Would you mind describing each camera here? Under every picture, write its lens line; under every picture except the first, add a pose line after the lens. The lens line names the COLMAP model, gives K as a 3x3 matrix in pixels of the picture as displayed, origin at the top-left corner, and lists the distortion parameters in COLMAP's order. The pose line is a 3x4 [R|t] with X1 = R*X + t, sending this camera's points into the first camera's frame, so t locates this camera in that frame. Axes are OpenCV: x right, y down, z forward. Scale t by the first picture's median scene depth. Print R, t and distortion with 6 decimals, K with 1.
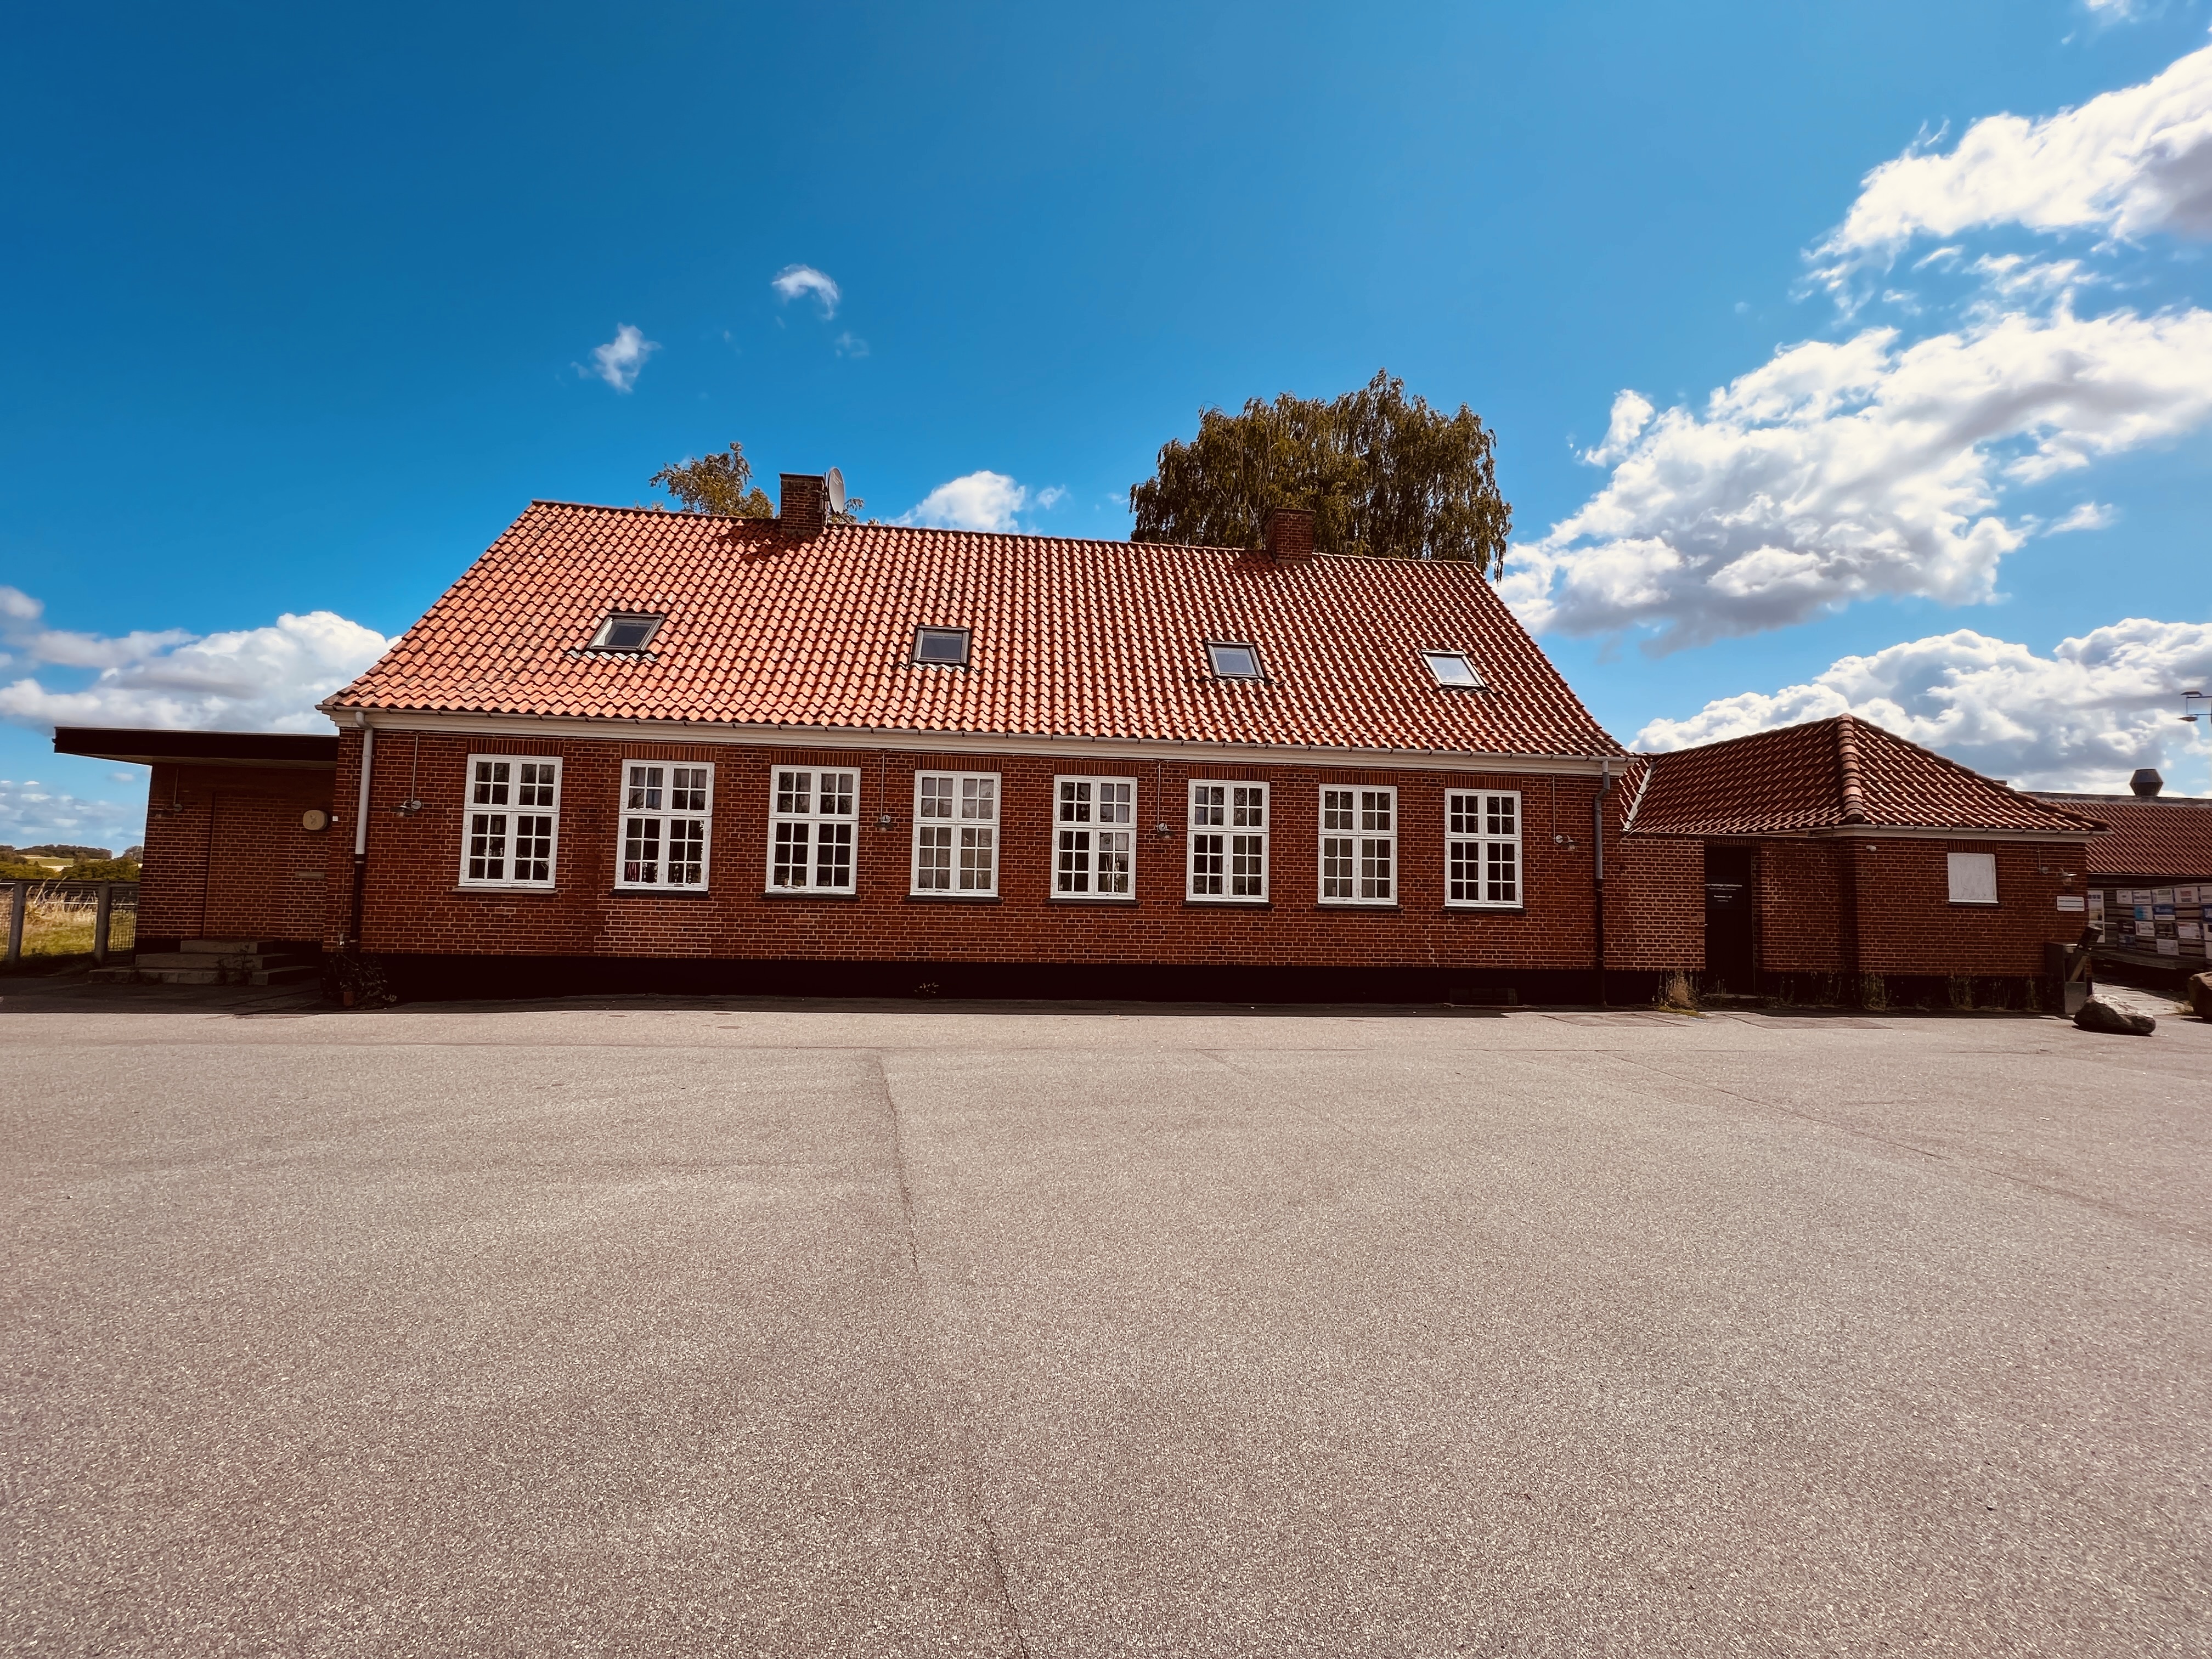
lens RADIAL K [[889.0, 0, 1115.0], [0, 889.0, 827.8], [0, 0, 1]] dist [-0.000581, -0.000130]
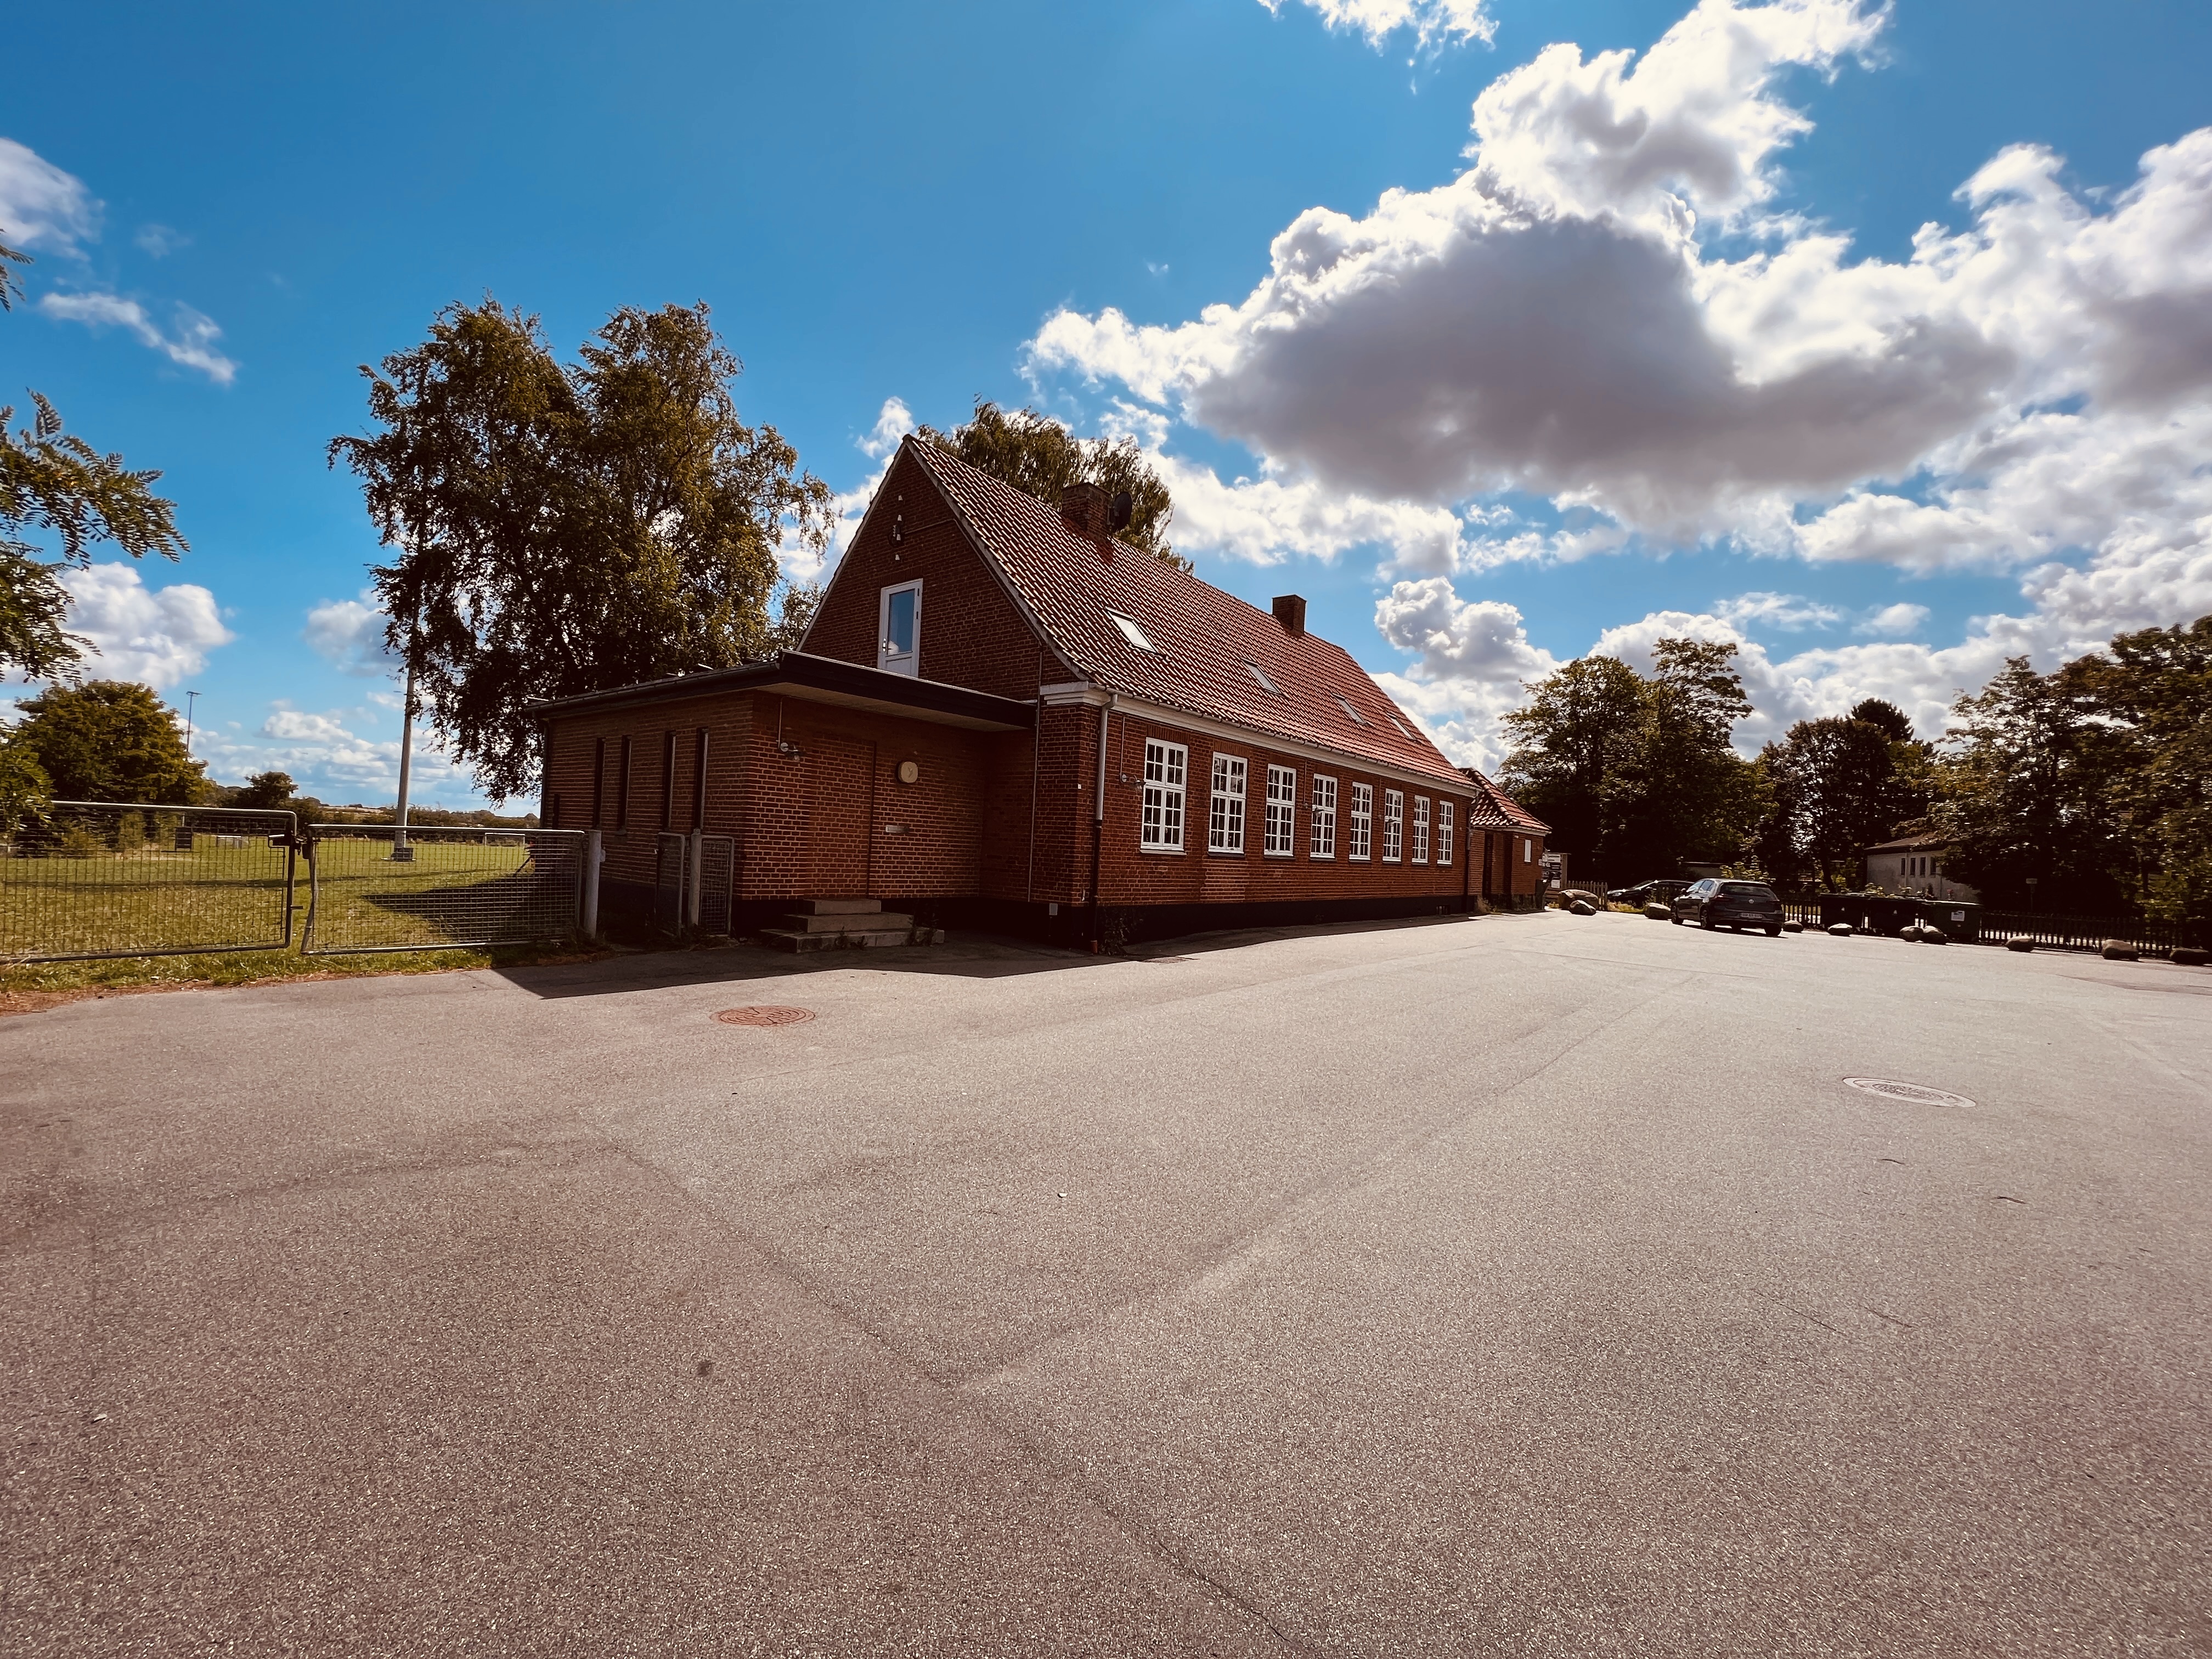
lens RADIAL K [[889.0, 0, 1115.0], [0, 889.0, 827.8], [0, 0, 1]] dist [-0.000581, -0.000130]
pose [[0.709286, 0.027869, 0.704369, -1.468486], [-0.087824, 0.994927, 0.049072, -0.016074], [-0.699428, -0.096667, 0.708135, 0.168080]]
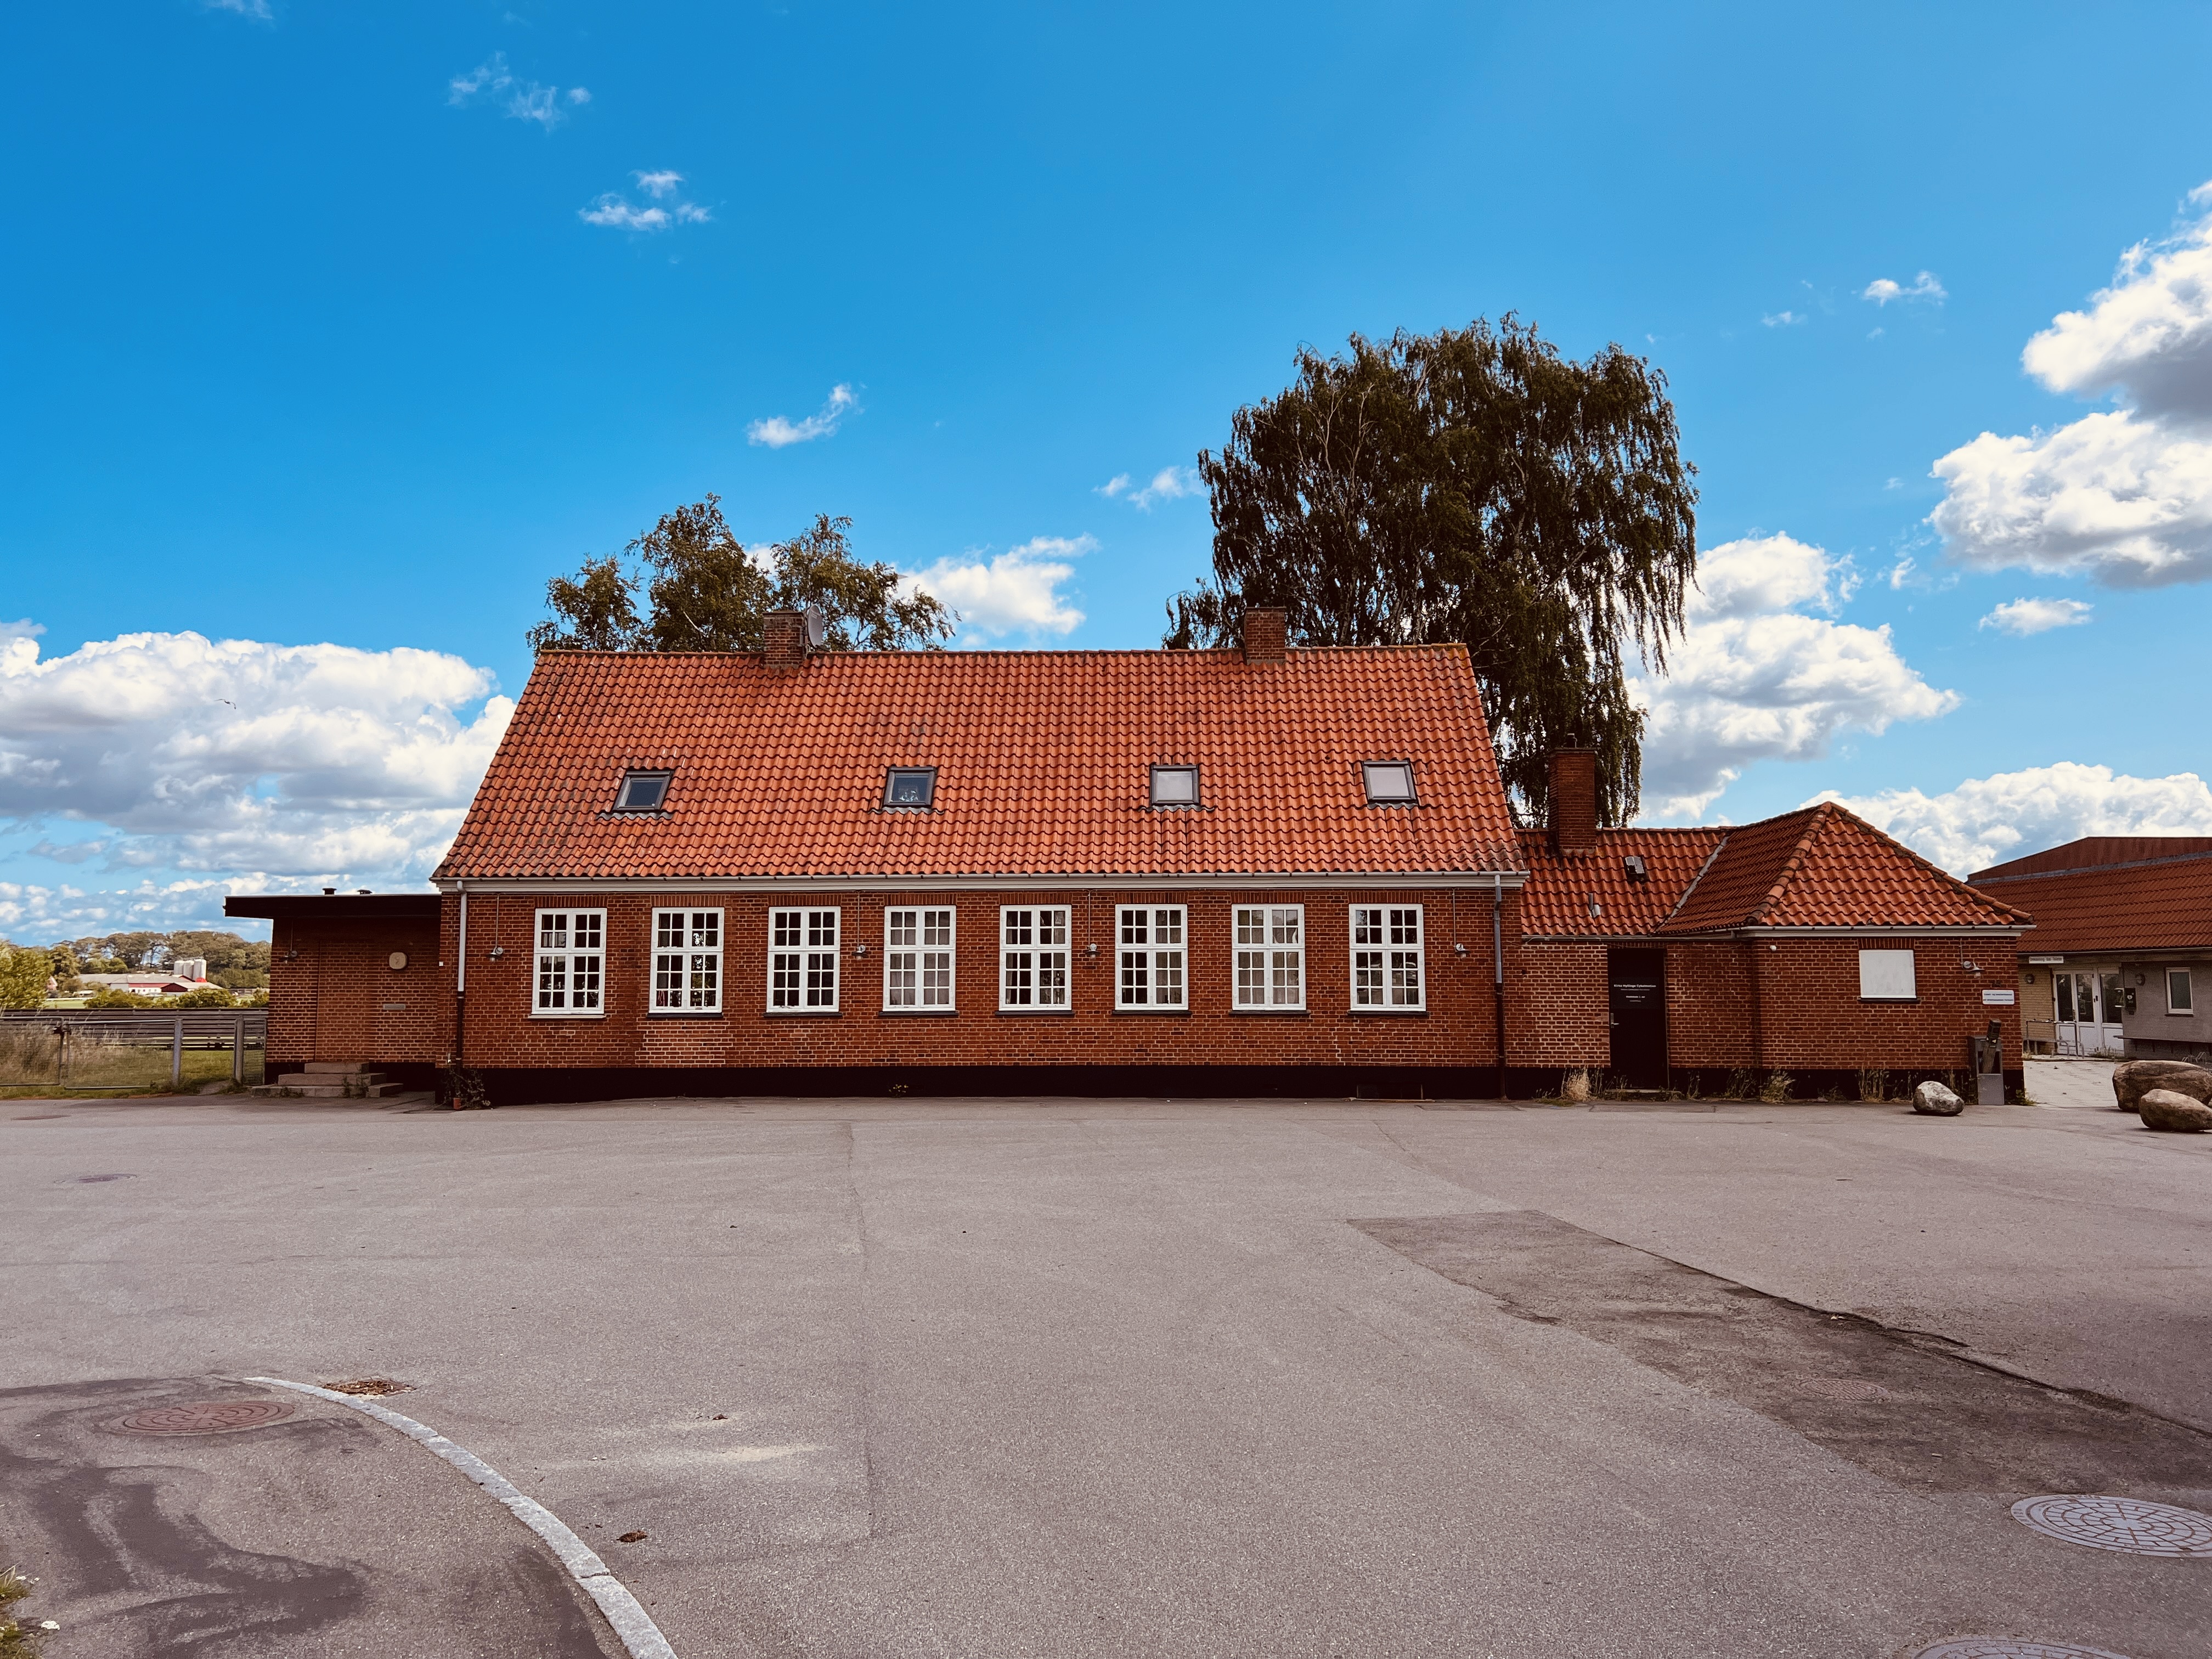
lens RADIAL K [[1666.8, 0, 1112.3], [0, 1666.8, 806.9], [0, 0, 1]] dist [0.197108, -0.528893]
pose [[0.989519, -0.038427, -0.139194, 0.391047], [0.033659, 0.998769, -0.036445, -0.103869], [0.140423, 0.031378, 0.989594, -1.175130]]
